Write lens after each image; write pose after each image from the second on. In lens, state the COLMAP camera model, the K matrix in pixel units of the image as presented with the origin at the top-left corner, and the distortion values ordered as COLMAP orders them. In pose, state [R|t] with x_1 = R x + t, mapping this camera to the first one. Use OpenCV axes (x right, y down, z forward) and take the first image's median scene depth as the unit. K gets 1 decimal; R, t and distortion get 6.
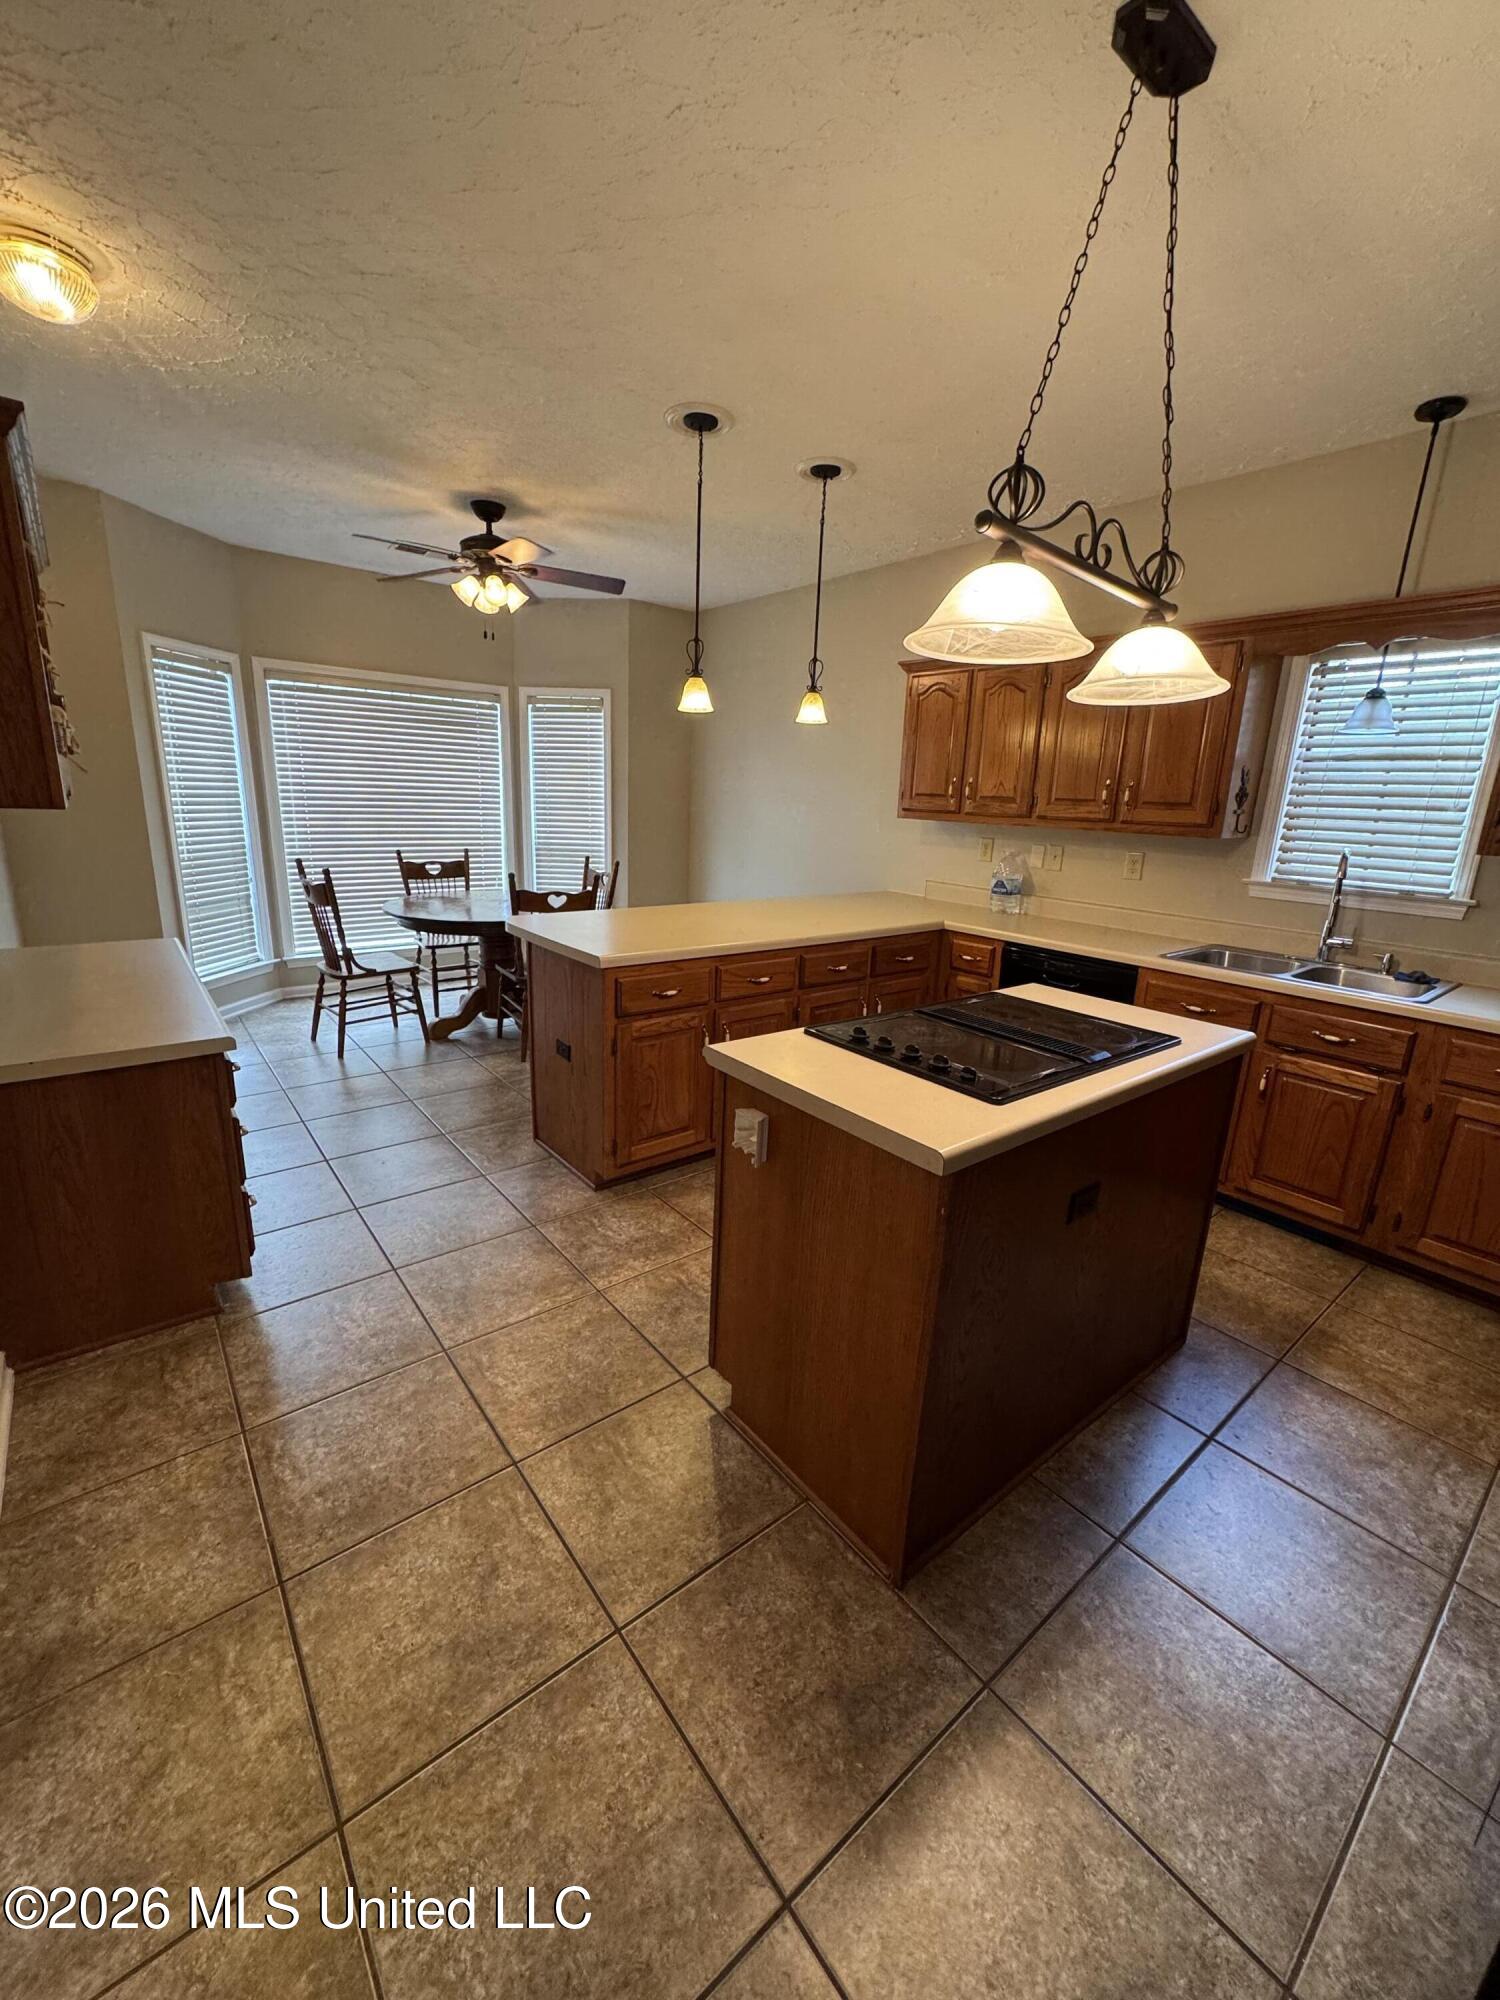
lens RADIAL K [[794.9, 0, 746.3], [0, 794.9, 997.0], [0, 0, 1]] dist [-0.003587, 0.000670]
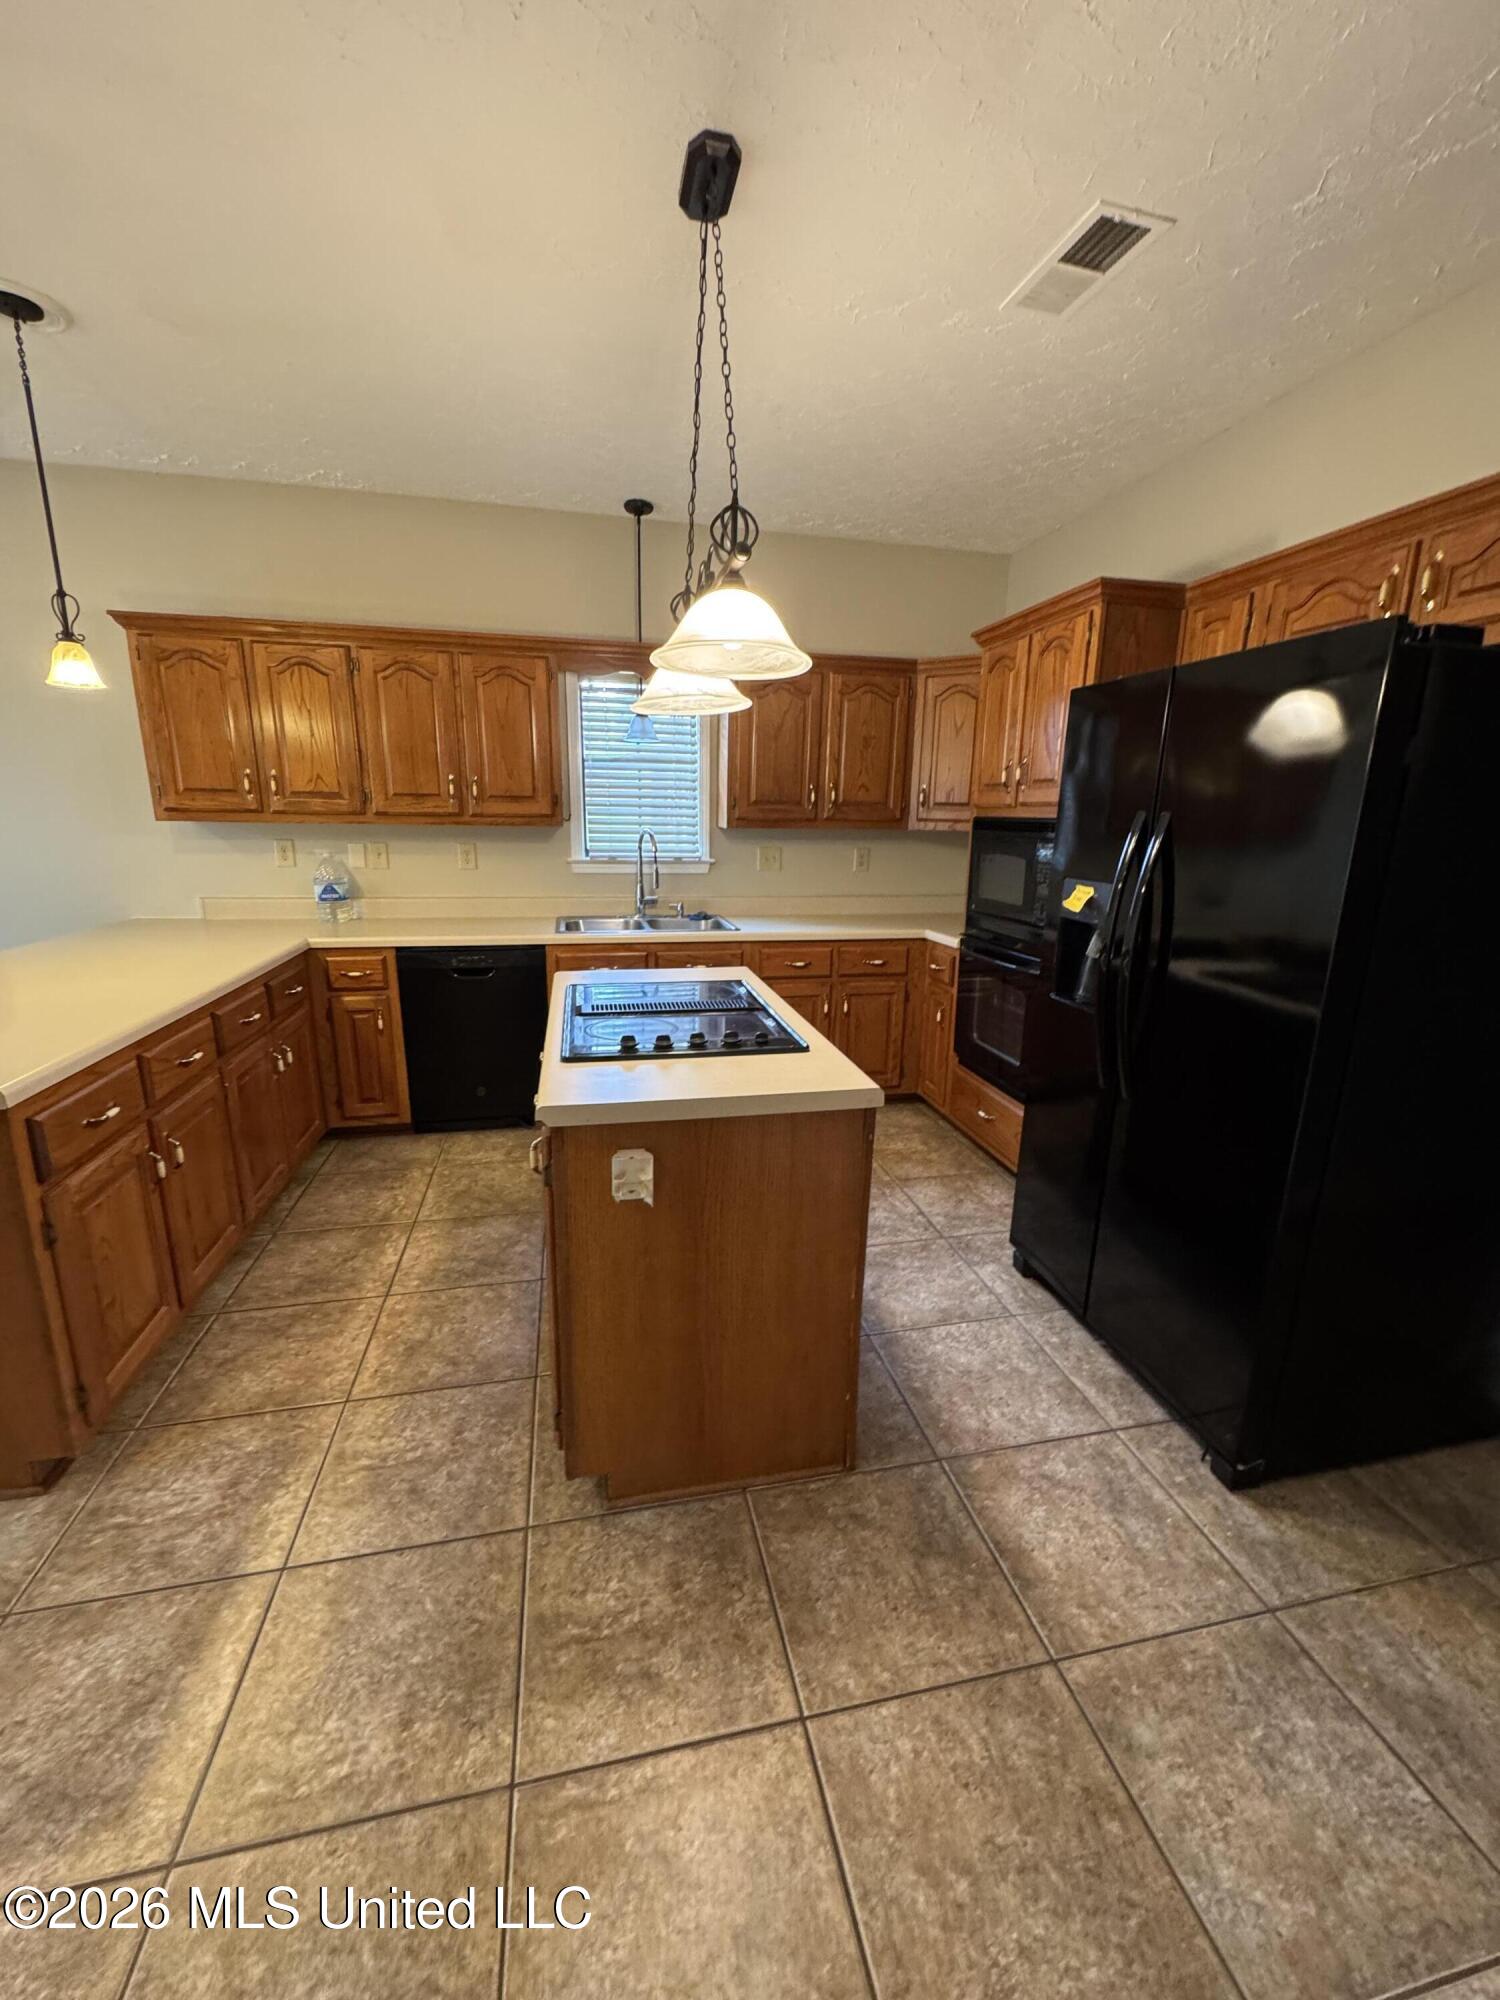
lens RADIAL K [[794.9, 0, 746.3], [0, 794.9, 997.0], [0, 0, 1]] dist [-0.003587, 0.000670]
pose [[0.445985, -0.233802, 0.863964, -0.401593], [0.221739, 0.964050, 0.146423, -0.077090], [-0.867138, 0.126272, 0.481795, 0.261612]]
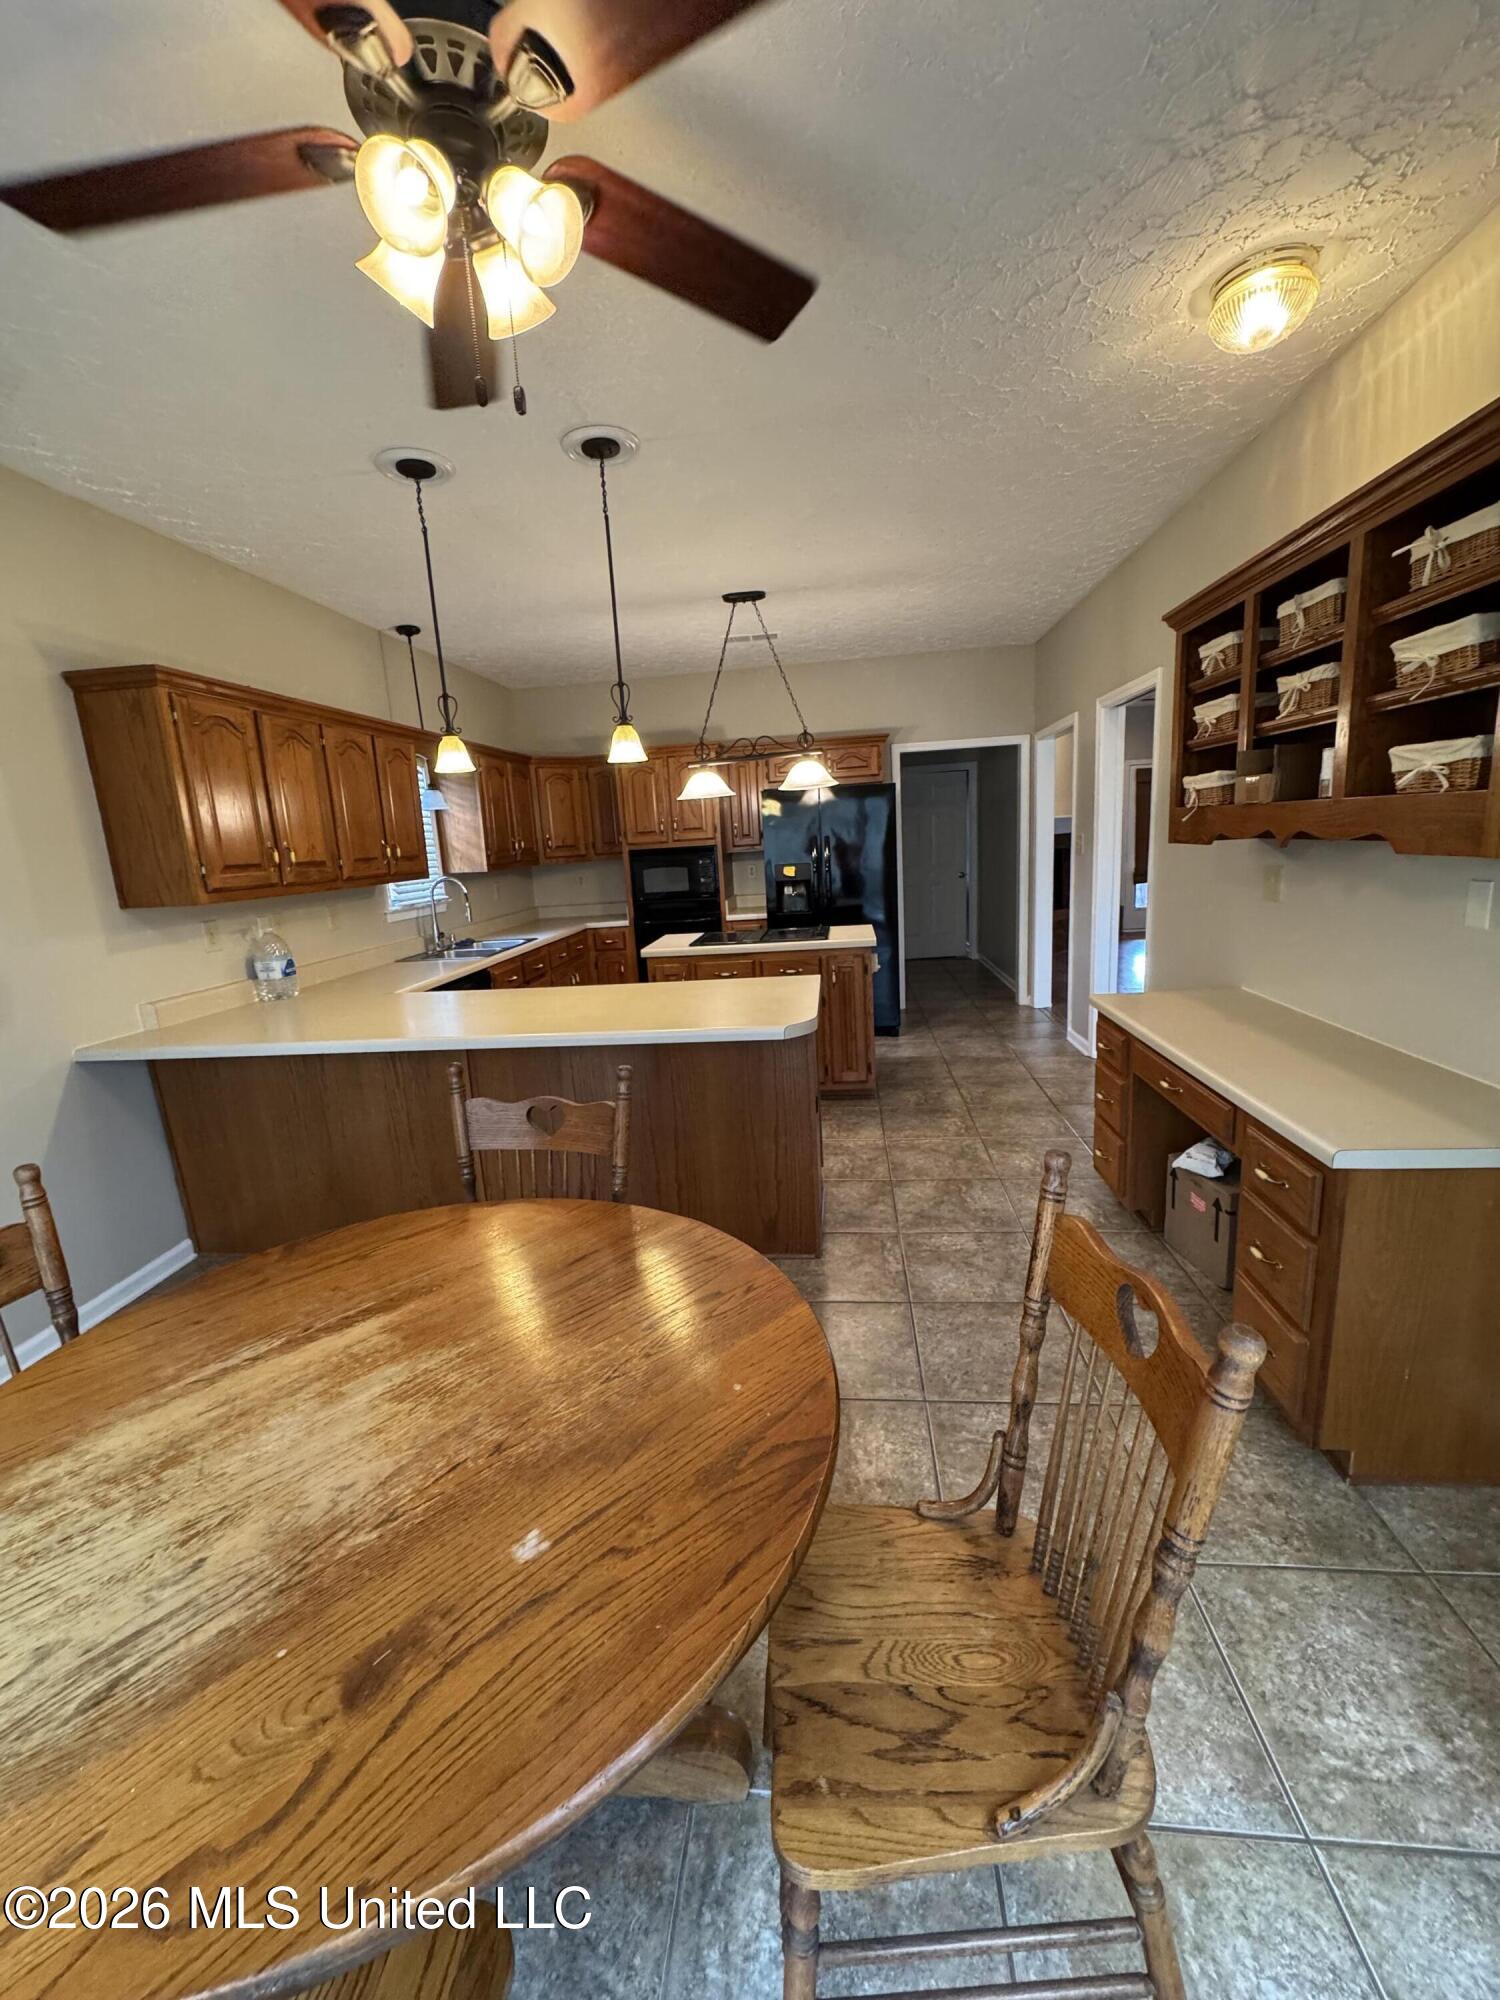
lens RADIAL K [[794.9, 0, 746.3], [0, 794.9, 997.0], [0, 0, 1]] dist [-0.003587, 0.000670]
pose [[-0.706730, -0.137049, 0.694082, -0.926906], [0.205287, 0.899125, 0.386563, -0.500989], [-0.677045, 0.415682, -0.607305, 1.774878]]
